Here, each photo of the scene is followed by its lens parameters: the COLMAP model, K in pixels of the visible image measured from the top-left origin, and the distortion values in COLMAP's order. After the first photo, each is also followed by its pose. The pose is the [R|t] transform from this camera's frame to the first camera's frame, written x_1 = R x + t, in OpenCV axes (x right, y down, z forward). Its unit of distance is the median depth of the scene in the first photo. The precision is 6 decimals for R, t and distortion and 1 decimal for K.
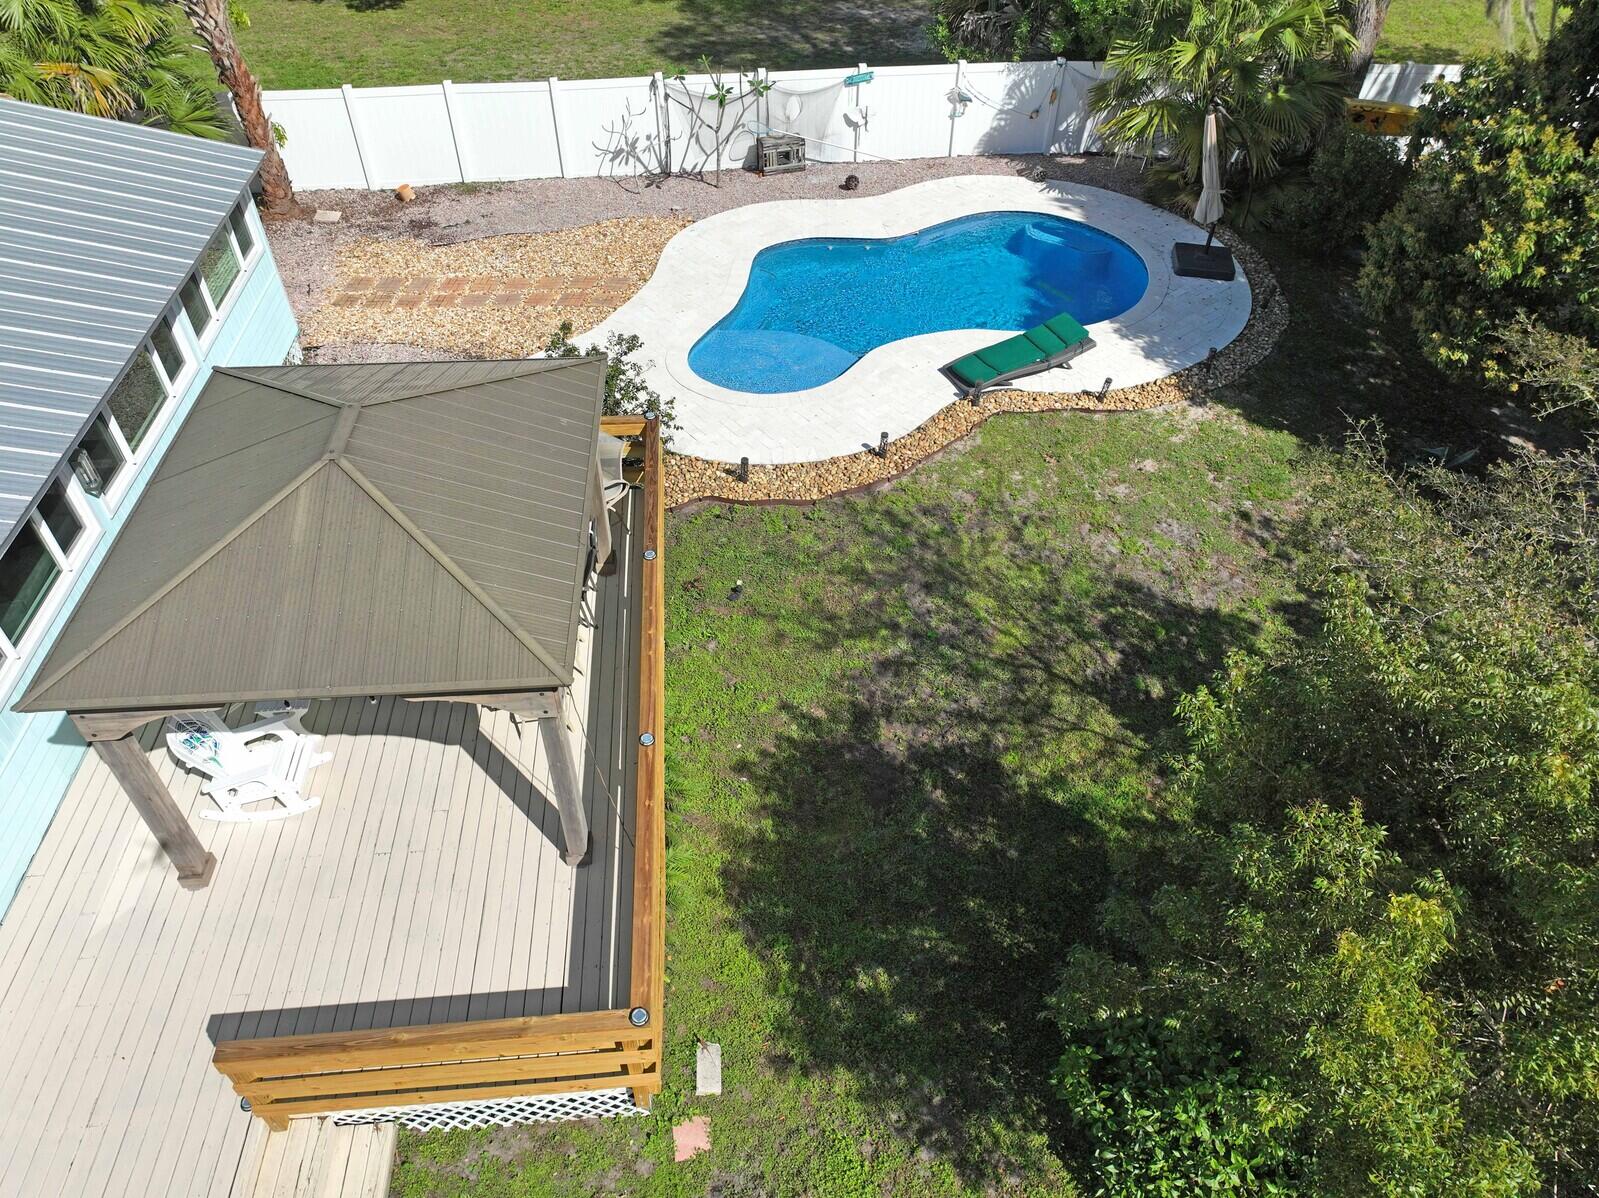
lens RADIAL K [[1141.7, 0, 815.0], [0, 1141.7, 593.7], [0, 0, 1]] dist [0.000620, 0.005547]
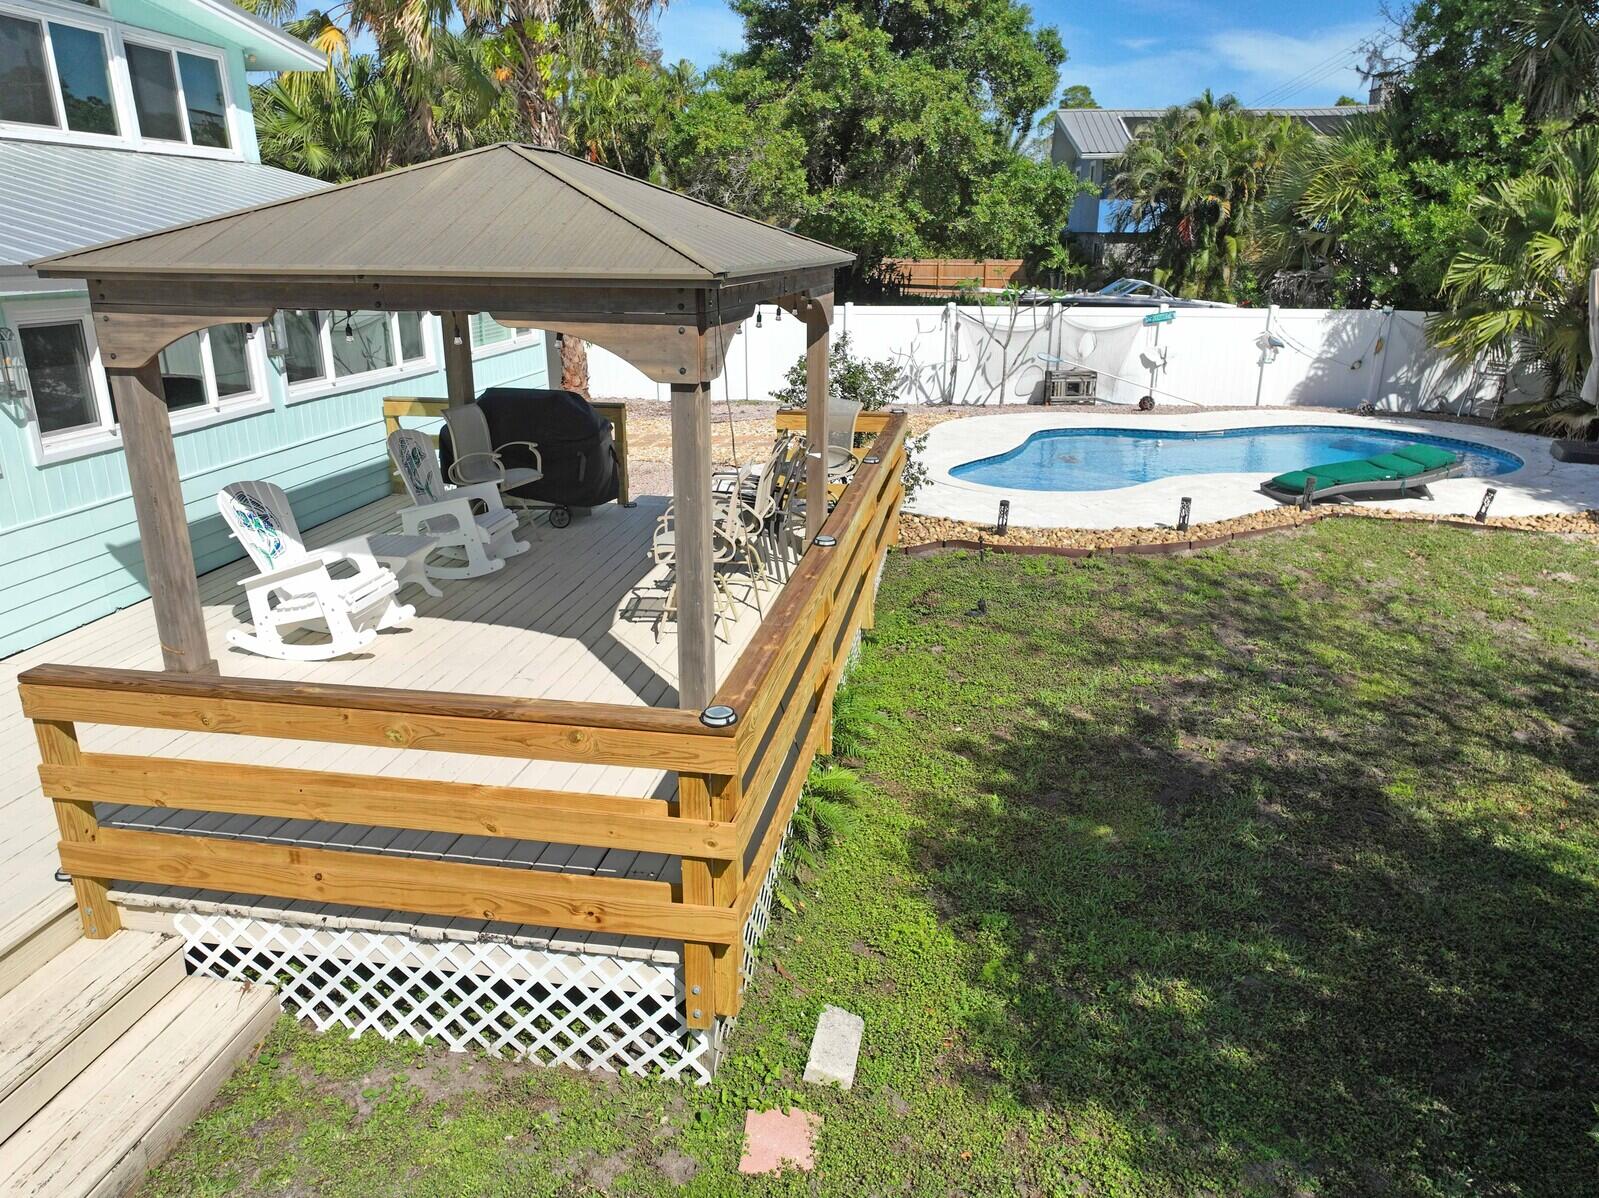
lens RADIAL K [[1141.7, 0, 803.0], [0, 1141.7, 588.6], [0, 0, 1]] dist [0.000620, 0.005547]
pose [[0.966128, 0.070789, -0.248164, 0.005560], [-0.169530, 0.899127, -0.403522, 0.320216], [0.194566, 0.431925, 0.880673, 0.320743]]
